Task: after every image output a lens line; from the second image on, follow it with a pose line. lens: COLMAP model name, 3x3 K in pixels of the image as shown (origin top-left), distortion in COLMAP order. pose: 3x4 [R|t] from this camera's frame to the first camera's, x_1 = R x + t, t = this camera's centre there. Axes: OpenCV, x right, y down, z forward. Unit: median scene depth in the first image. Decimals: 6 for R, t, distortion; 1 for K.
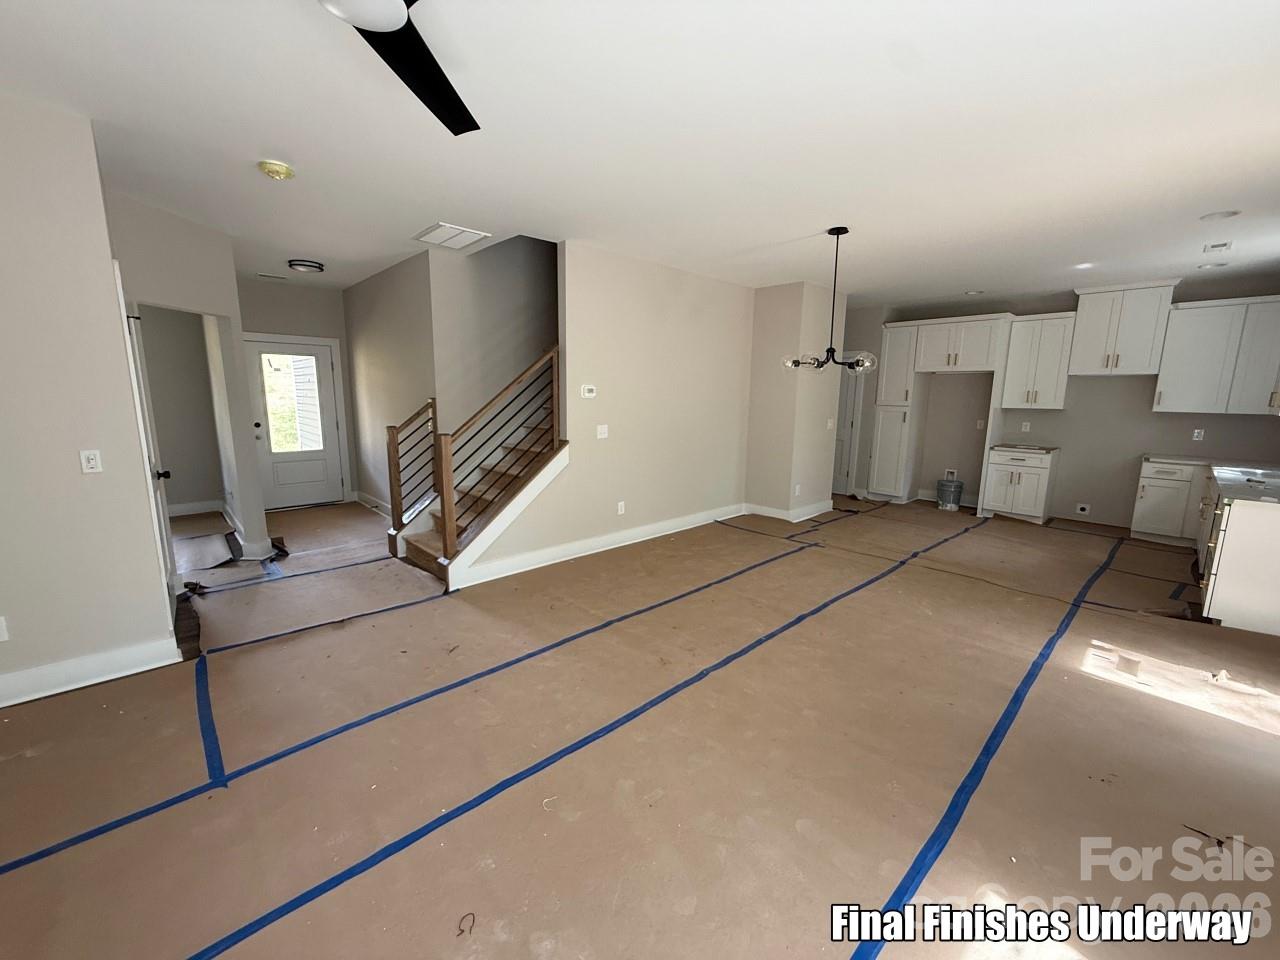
lens RADIAL K [[507.3, 0, 634.9], [0, 507.3, 478.6], [0, 0, 1]] dist [-0.001131, 0.000189]
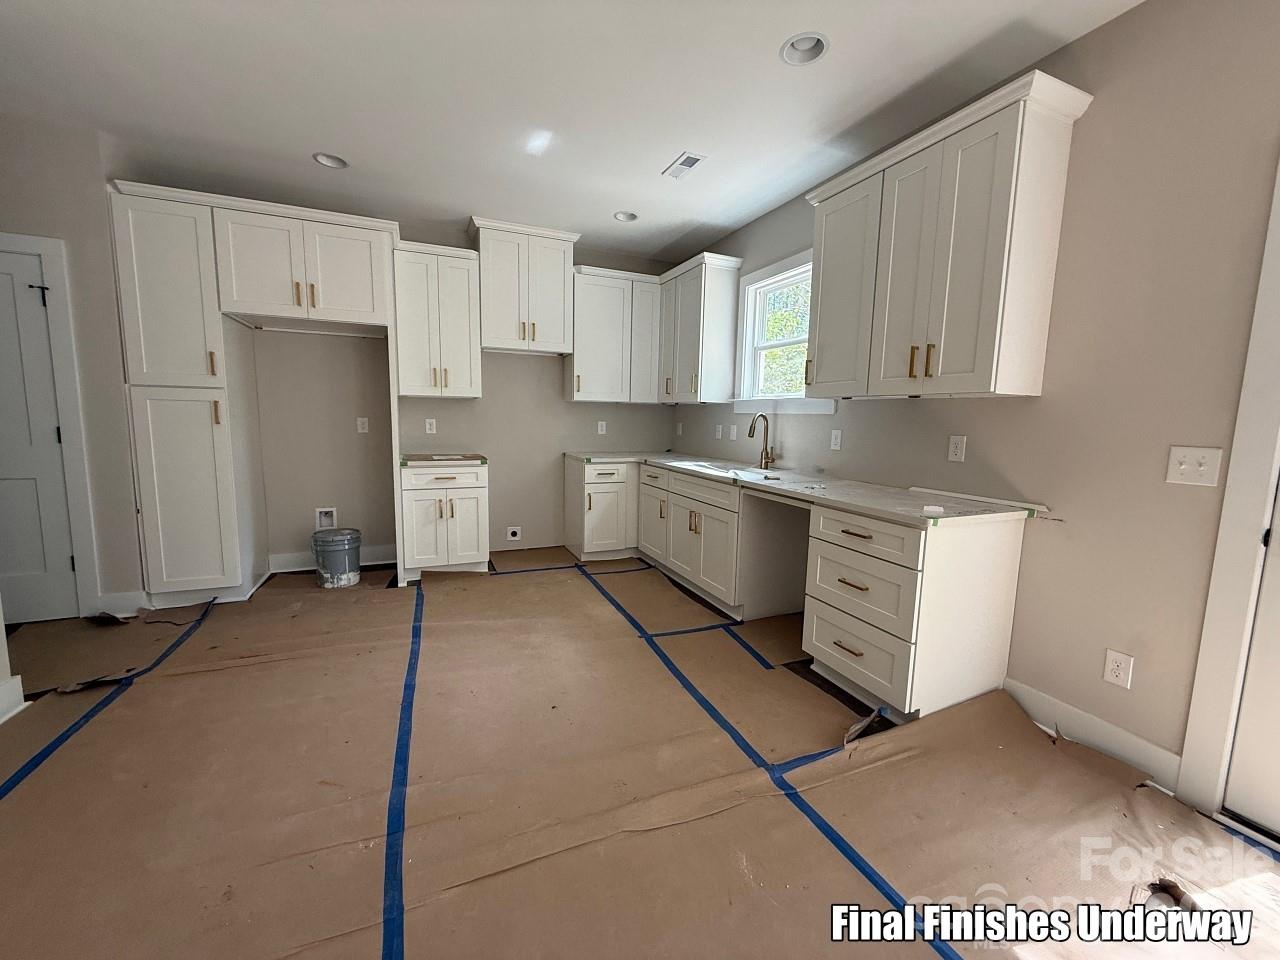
lens RADIAL K [[507.3, 0, 638.1], [0, 507.3, 476.3], [0, 0, 1]] dist [-0.001131, 0.000189]
pose [[0.336802, -0.117816, 0.934175, 0.273277], [0.139915, 0.987388, 0.074083, -0.054472], [-0.931122, 0.105754, 0.349039, 0.589431]]
